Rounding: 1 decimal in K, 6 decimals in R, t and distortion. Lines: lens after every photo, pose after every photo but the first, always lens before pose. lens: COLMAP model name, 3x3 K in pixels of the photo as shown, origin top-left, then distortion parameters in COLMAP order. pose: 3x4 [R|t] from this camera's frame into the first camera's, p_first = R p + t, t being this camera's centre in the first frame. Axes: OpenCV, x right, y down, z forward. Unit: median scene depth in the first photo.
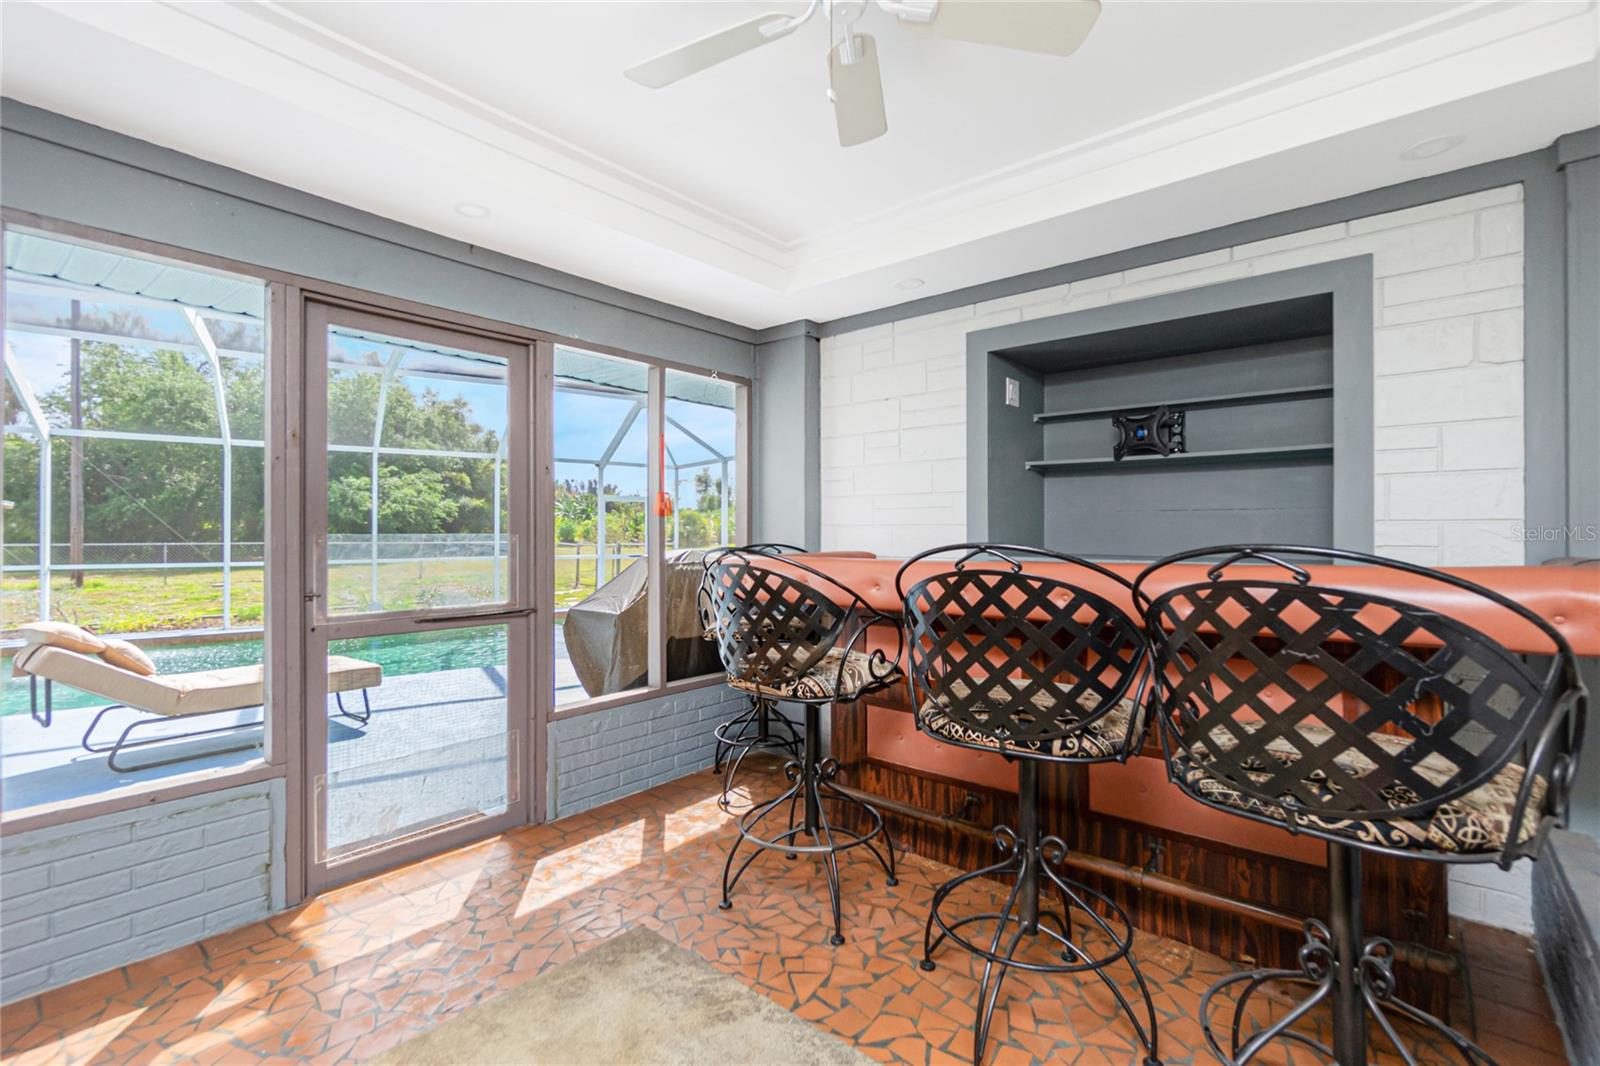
lens RADIAL K [[709.4, 0, 795.8], [0, 709.4, 529.6], [0, 0, 1]] dist [0.000394, 0.000152]
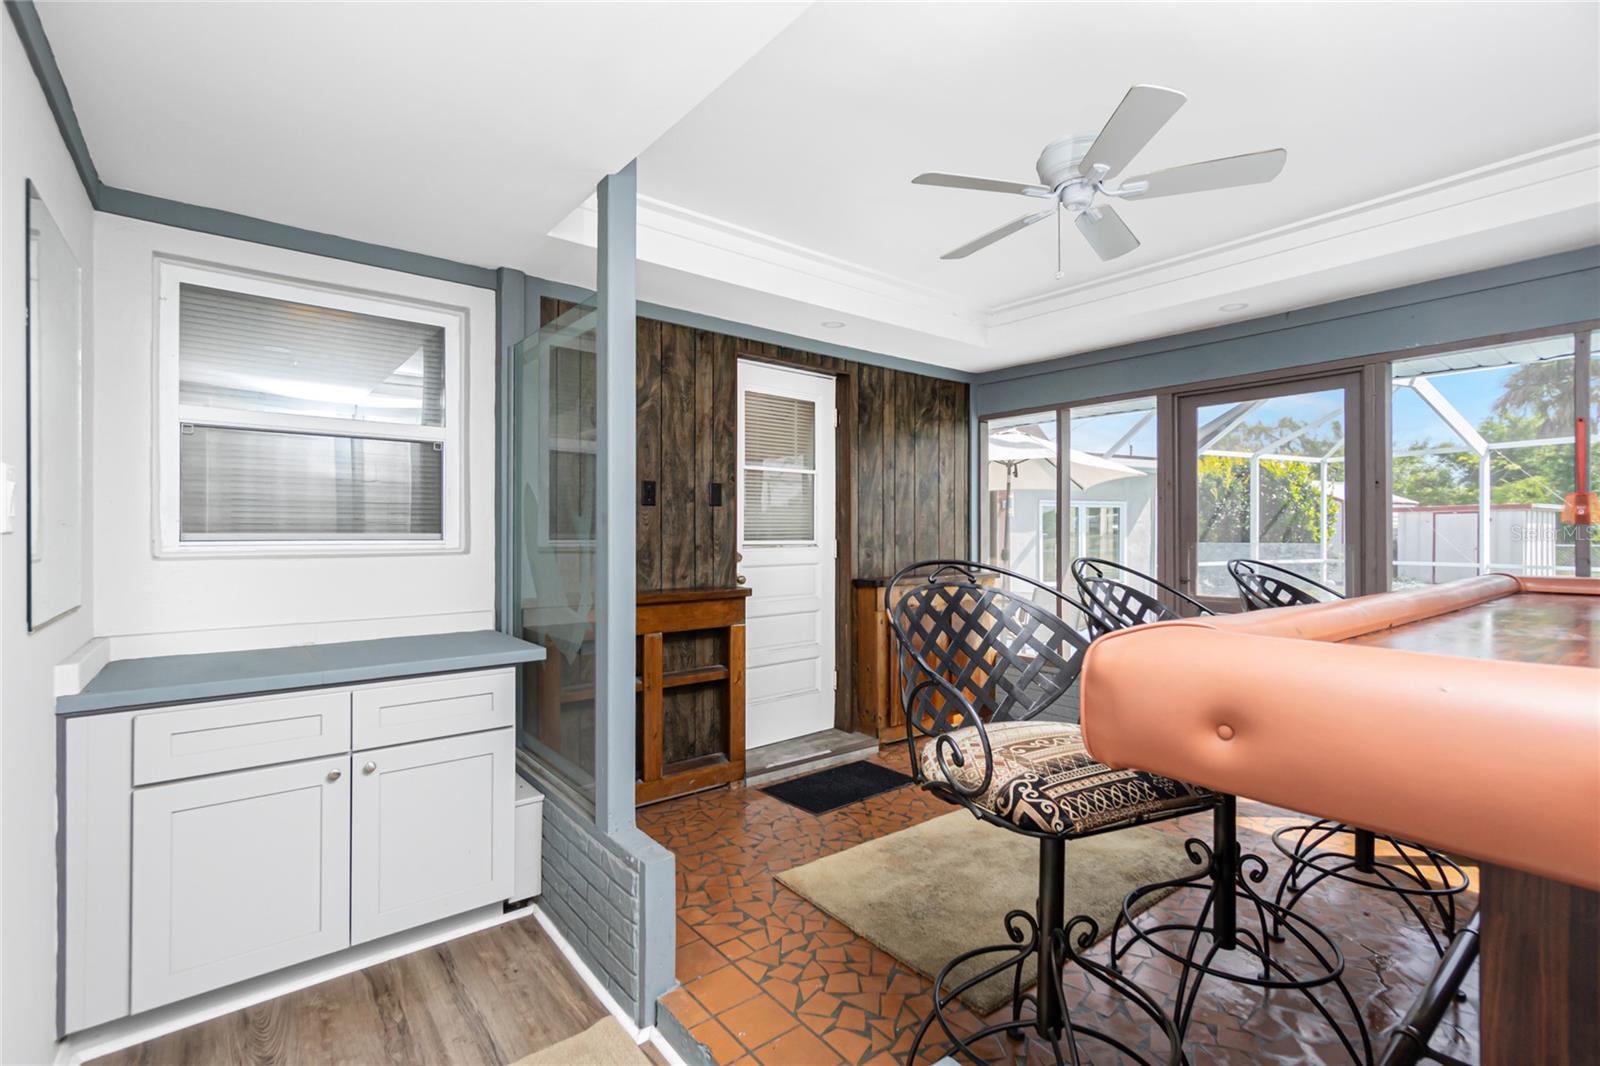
lens RADIAL K [[709.4, 0, 795.8], [0, 709.4, 529.6], [0, 0, 1]] dist [0.000394, 0.000152]
pose [[-0.184886, -0.001631, -0.982759, 1.041881], [-0.001936, 0.999997, -0.001295, -0.017892], [0.982758, 0.001663, -0.184889, 0.425129]]
